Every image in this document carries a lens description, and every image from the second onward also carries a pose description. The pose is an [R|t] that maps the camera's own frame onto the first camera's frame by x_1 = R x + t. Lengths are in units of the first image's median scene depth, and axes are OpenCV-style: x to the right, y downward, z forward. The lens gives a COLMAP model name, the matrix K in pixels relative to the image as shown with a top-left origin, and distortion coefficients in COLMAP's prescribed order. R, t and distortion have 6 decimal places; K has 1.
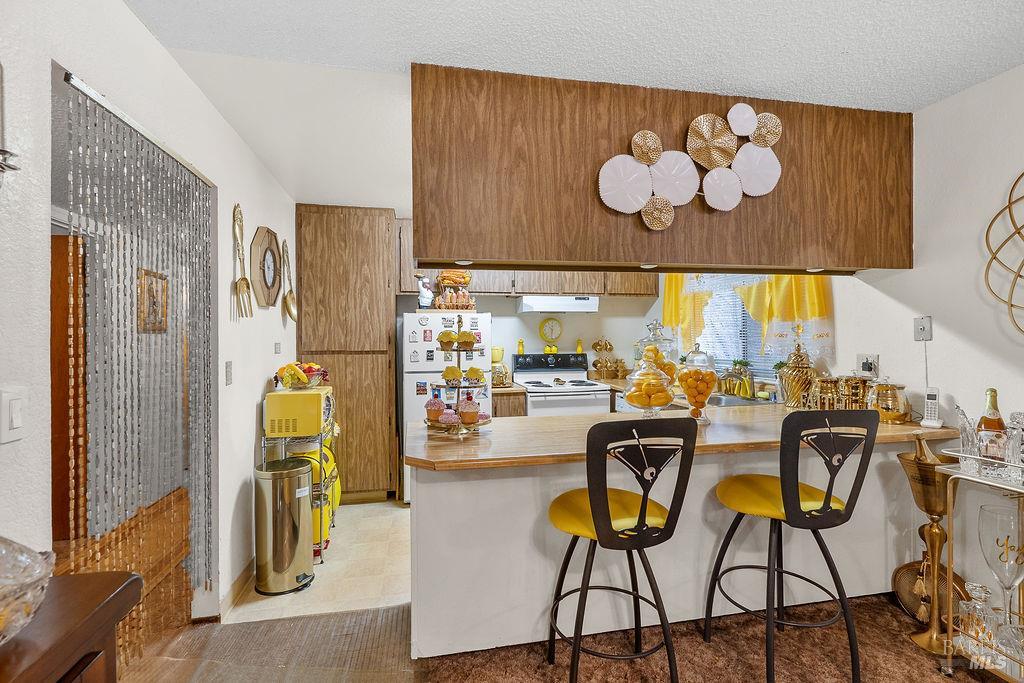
lens RADIAL K [[471.4, 0, 512.2], [0, 471.4, 338.4], [0, 0, 1]] dist [0.001392, 0.000116]
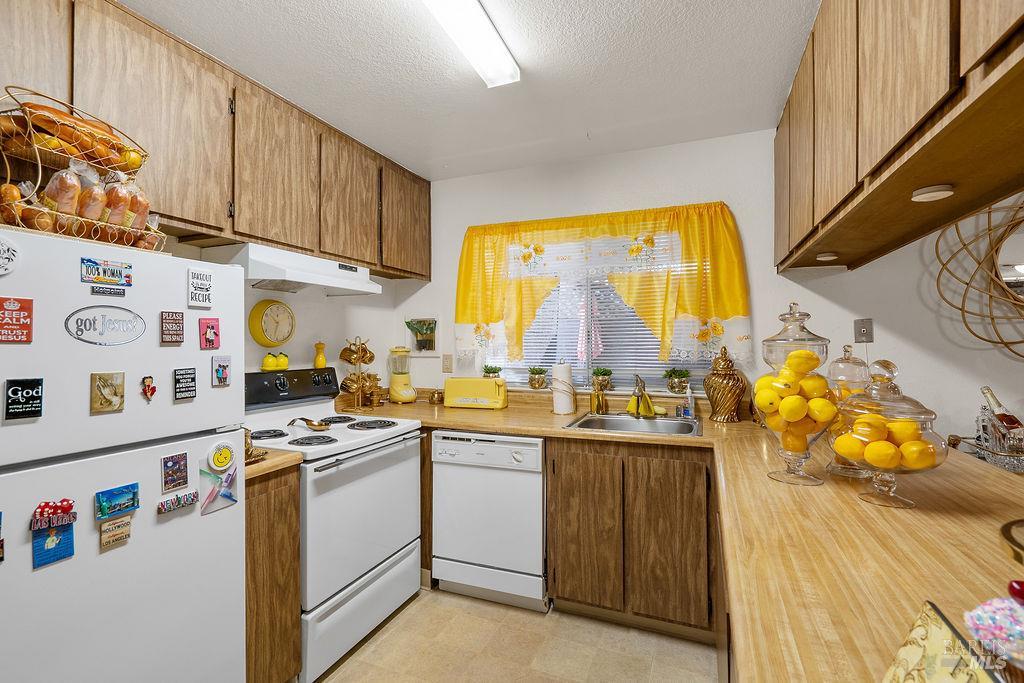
lens RADIAL K [[471.4, 0, 513.5], [0, 471.4, 341.0], [0, 0, 1]] dist [0.001392, 0.000116]
pose [[0.542337, 0.006445, 0.840137, -0.224779], [0.000736, 0.999967, -0.008146, 0.005666], [-0.840161, 0.005036, 0.542314, 0.586704]]
